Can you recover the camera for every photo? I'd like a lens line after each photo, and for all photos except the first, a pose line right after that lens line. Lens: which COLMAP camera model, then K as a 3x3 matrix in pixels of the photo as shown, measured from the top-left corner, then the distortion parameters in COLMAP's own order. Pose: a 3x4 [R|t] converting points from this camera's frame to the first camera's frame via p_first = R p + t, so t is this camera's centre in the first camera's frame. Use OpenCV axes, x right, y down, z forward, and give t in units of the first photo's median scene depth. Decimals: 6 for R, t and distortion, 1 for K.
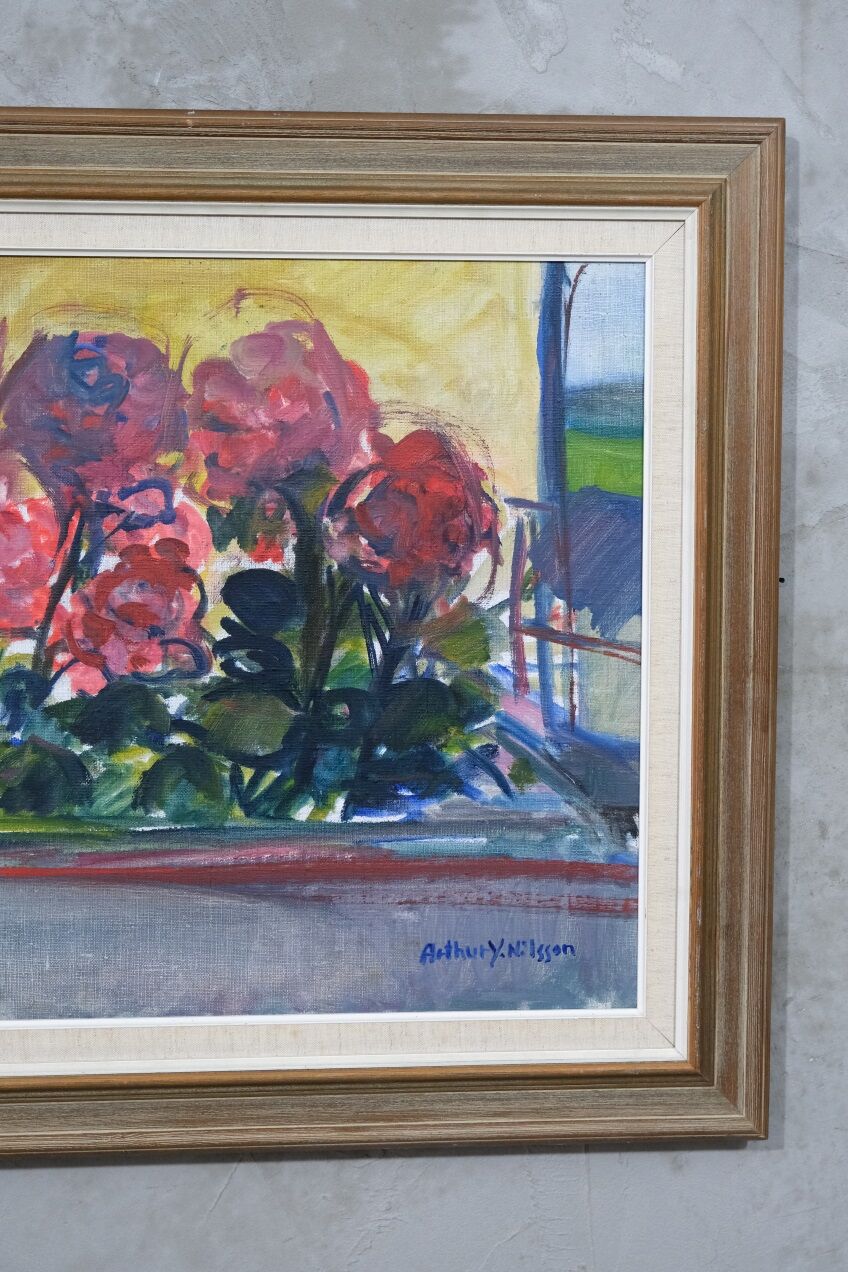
lens RADIAL K [[2045.0, 0, 395.6], [0, 2045.0, 676.8], [0, 0, 1]] dist [0.003026, 0.000000]
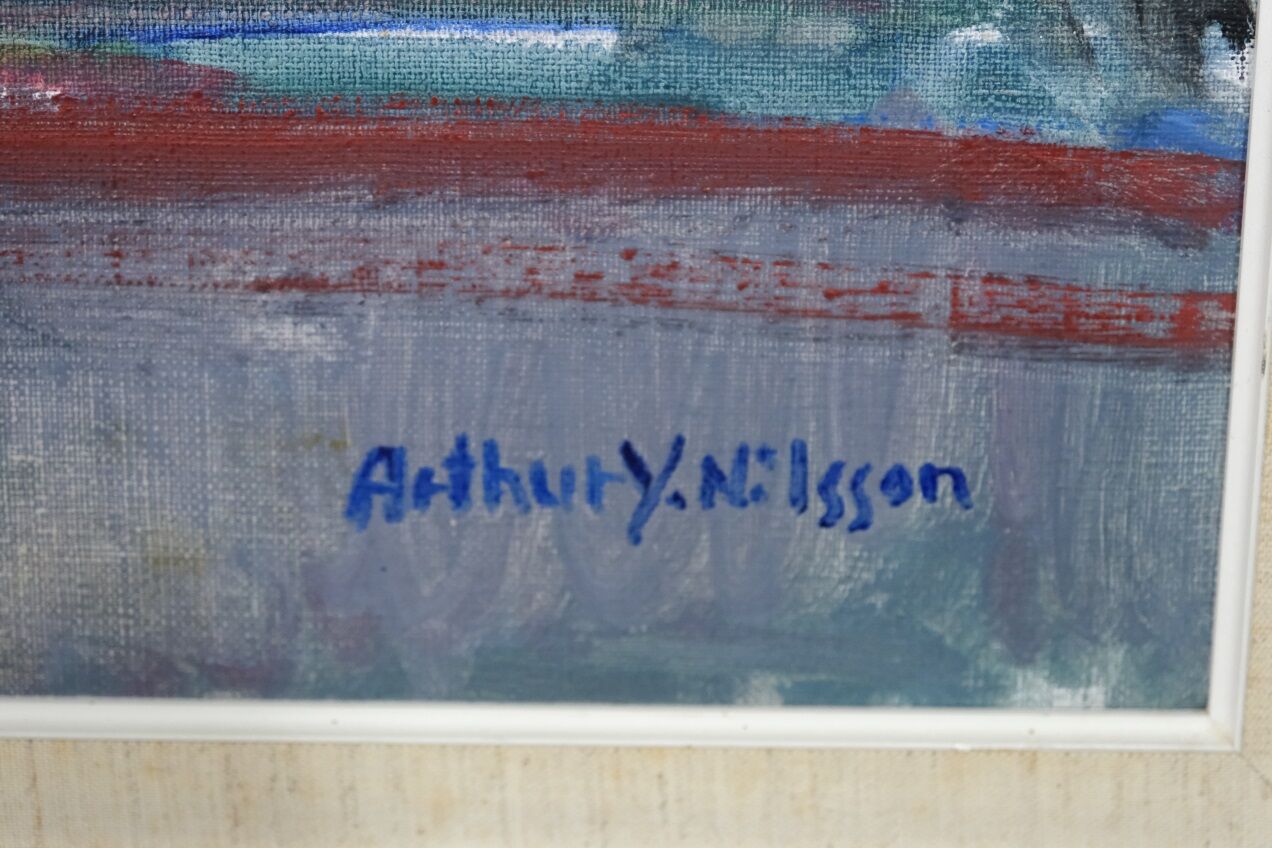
lens RADIAL K [[3311.4, 0, 623.2], [0, 3311.4, 422.5], [0, 0, 1]] dist [-0.043495, 0.000000]
pose [[0.996810, 0.035896, -0.071283, 0.075284], [-0.018871, 0.973828, 0.226501, 0.035628], [0.077548, -0.224433, 0.971399, 0.615440]]
